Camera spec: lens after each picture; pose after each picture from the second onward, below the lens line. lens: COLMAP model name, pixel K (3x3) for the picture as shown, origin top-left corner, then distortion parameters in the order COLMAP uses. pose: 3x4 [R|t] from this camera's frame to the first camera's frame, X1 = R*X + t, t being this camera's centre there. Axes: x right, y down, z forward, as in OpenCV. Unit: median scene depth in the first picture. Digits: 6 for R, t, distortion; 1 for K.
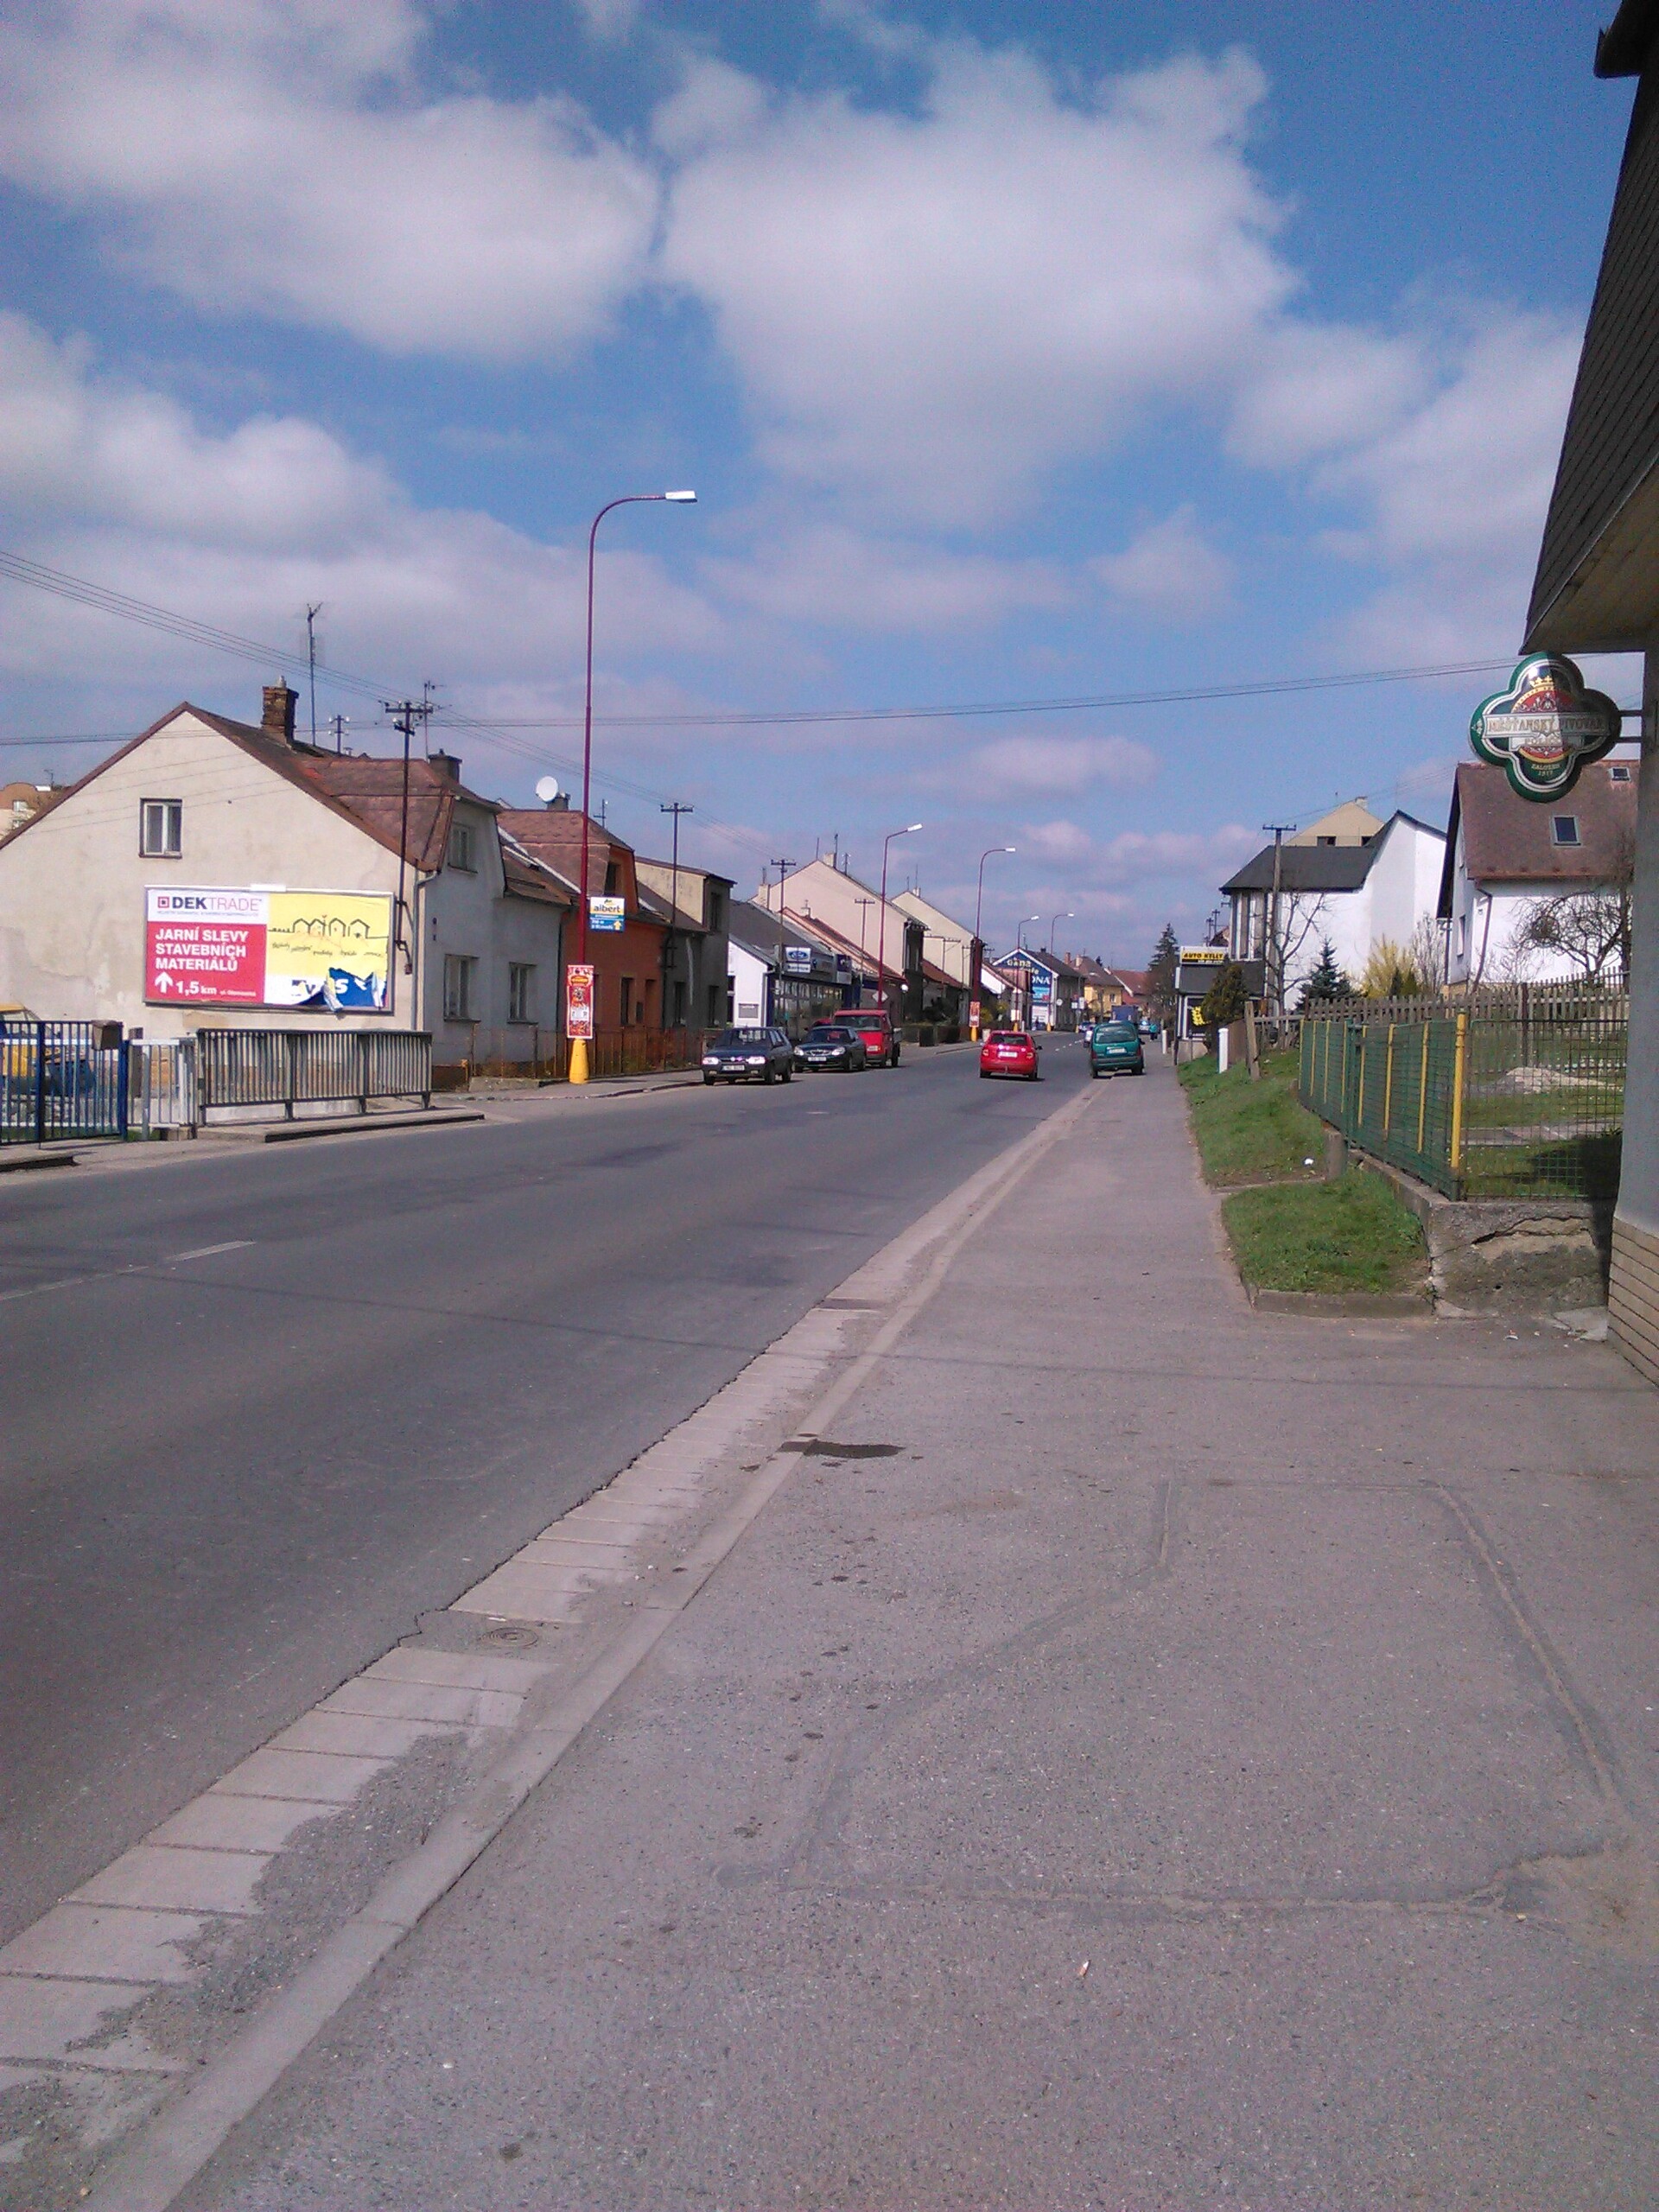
lens RADIAL K [[1657.6, 0, 829.5], [0, 1657.6, 1106.0], [0, 0, 1]] dist [0.008174, -0.039940]
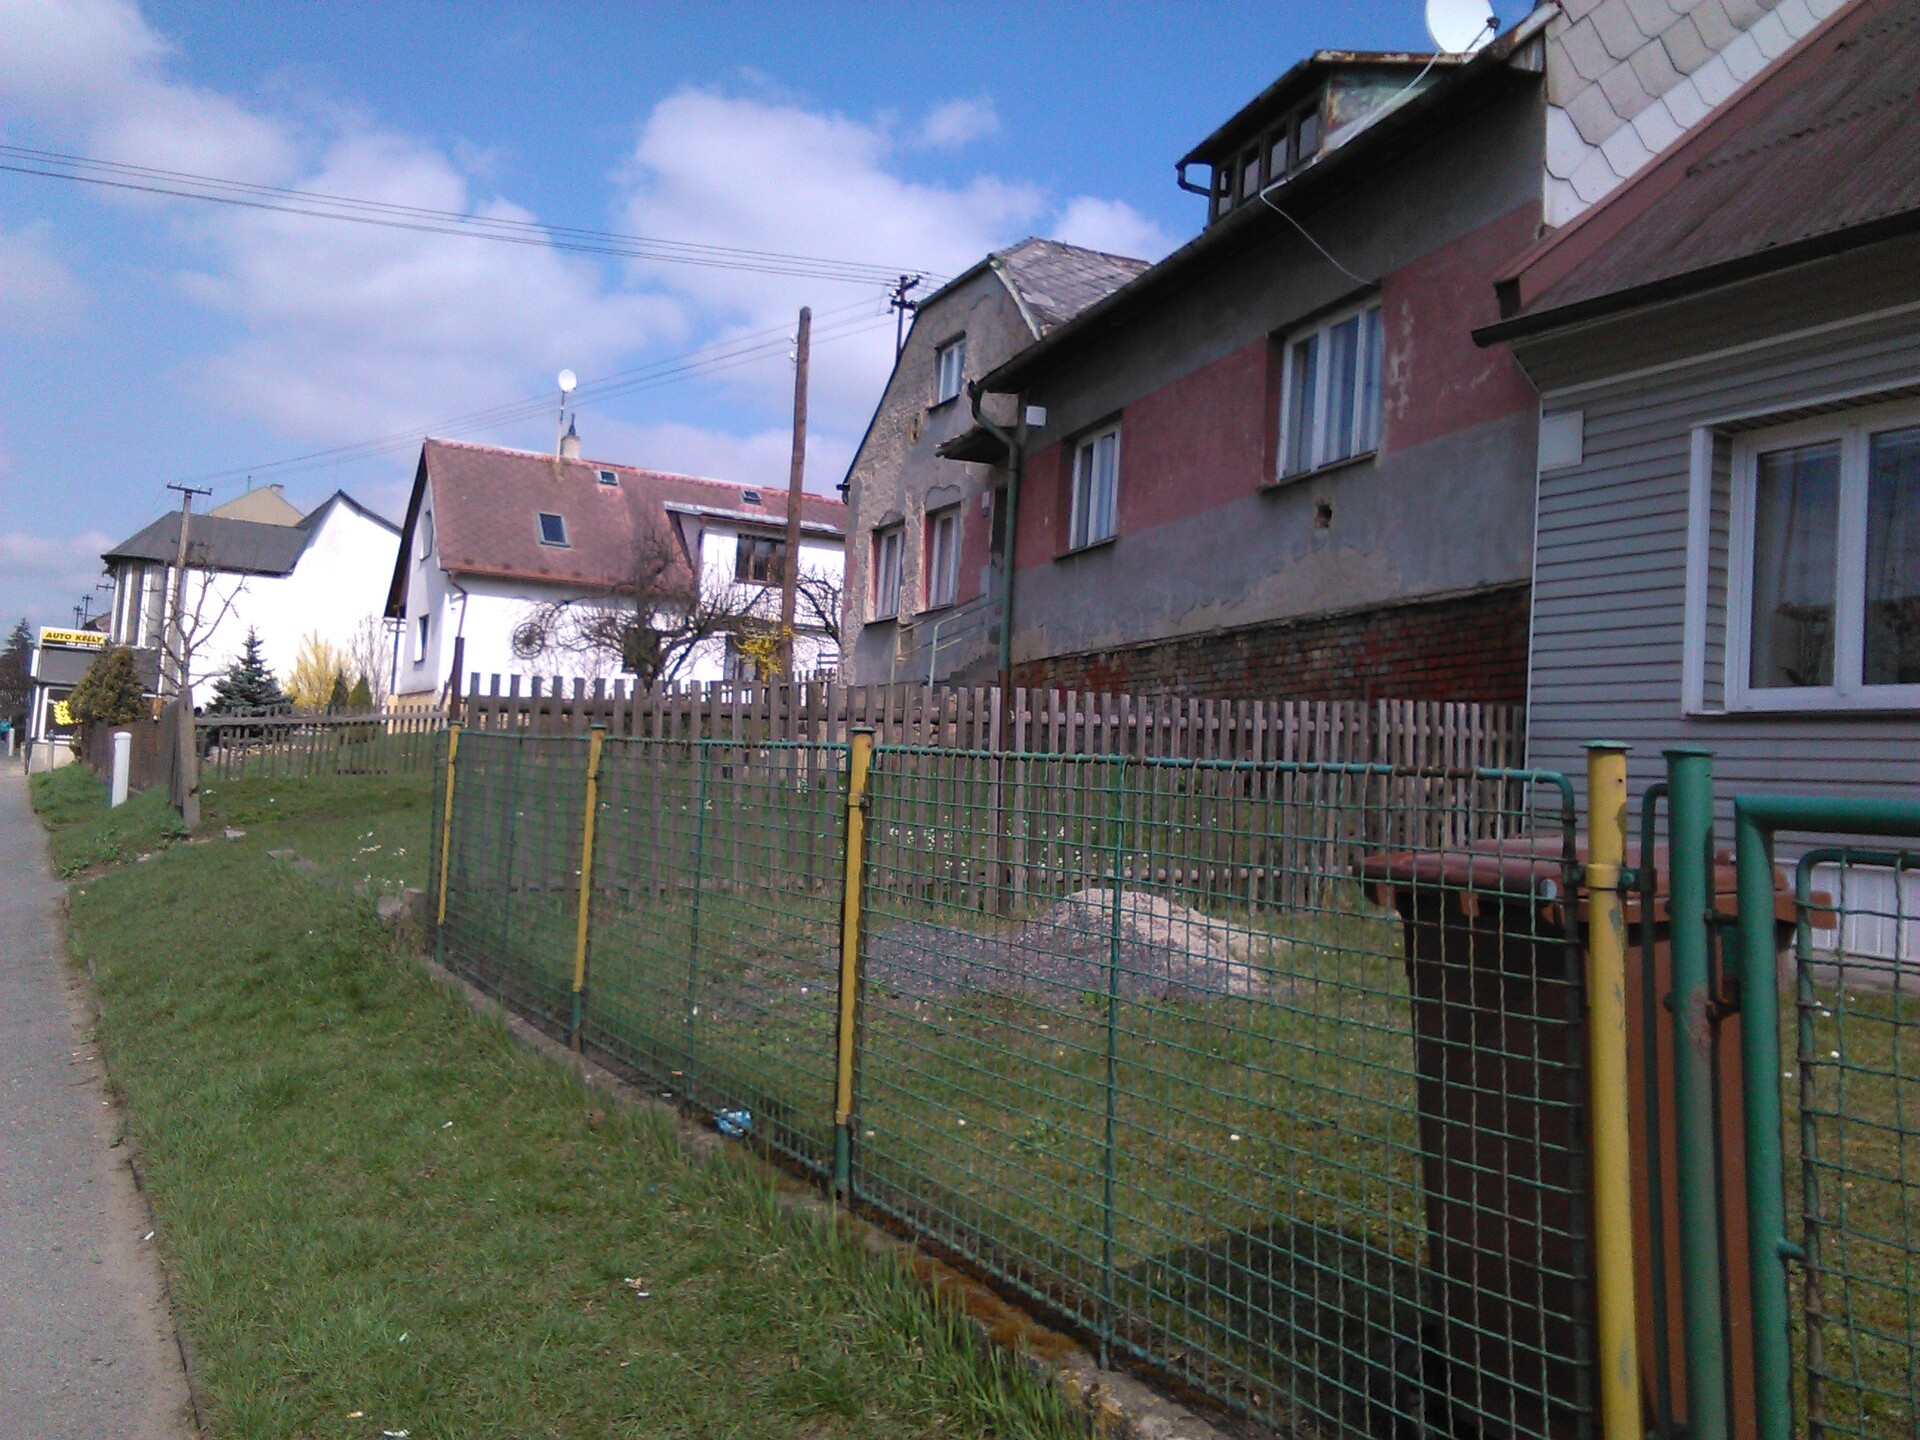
lens RADIAL K [[1438.8, 0, 960.0], [0, 1438.8, 720.0], [0, 0, 1]] dist [0.008174, -0.039940]
pose [[0.707530, 0.059157, 0.704203, 0.051643], [-0.014936, 0.997519, -0.068790, -0.012193], [-0.706525, 0.038153, 0.706658, 0.252959]]
